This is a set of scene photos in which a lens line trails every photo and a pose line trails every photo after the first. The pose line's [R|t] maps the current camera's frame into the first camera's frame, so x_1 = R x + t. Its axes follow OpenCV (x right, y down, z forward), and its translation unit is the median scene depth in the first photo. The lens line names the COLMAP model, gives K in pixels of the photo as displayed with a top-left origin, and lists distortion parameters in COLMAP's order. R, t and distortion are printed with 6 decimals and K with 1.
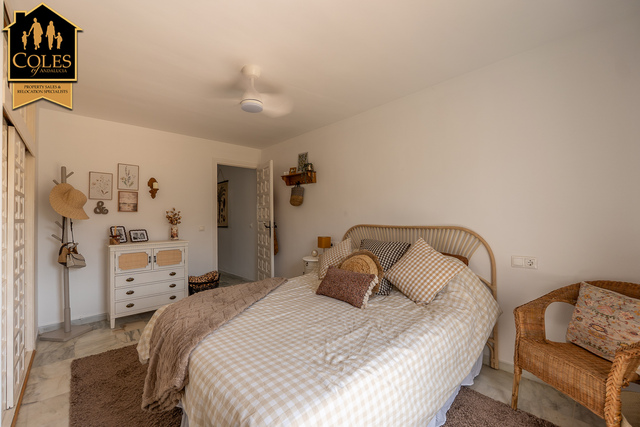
lens RADIAL K [[270.2, 0, 317.3], [0, 270.2, 215.4], [0, 0, 1]] dist [-0.002240, -0.000153]
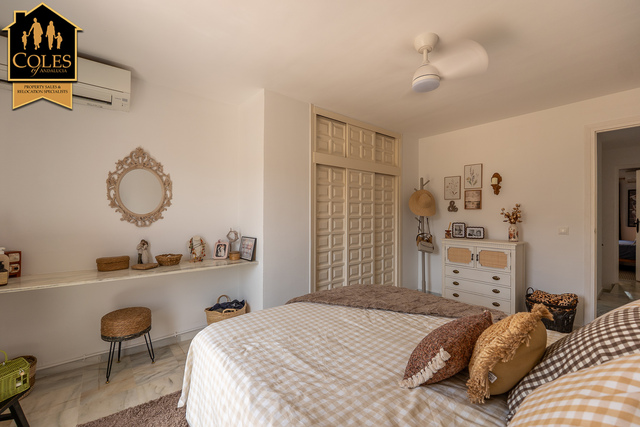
lens RADIAL K [[270.2, 0, 317.3], [0, 270.2, 215.4], [0, 0, 1]] dist [-0.002240, -0.000153]
pose [[-0.083869, 0.013232, -0.996389, 0.735876], [0.008738, 0.999883, 0.012543, -0.015731], [0.996438, -0.007654, -0.083975, 0.876438]]
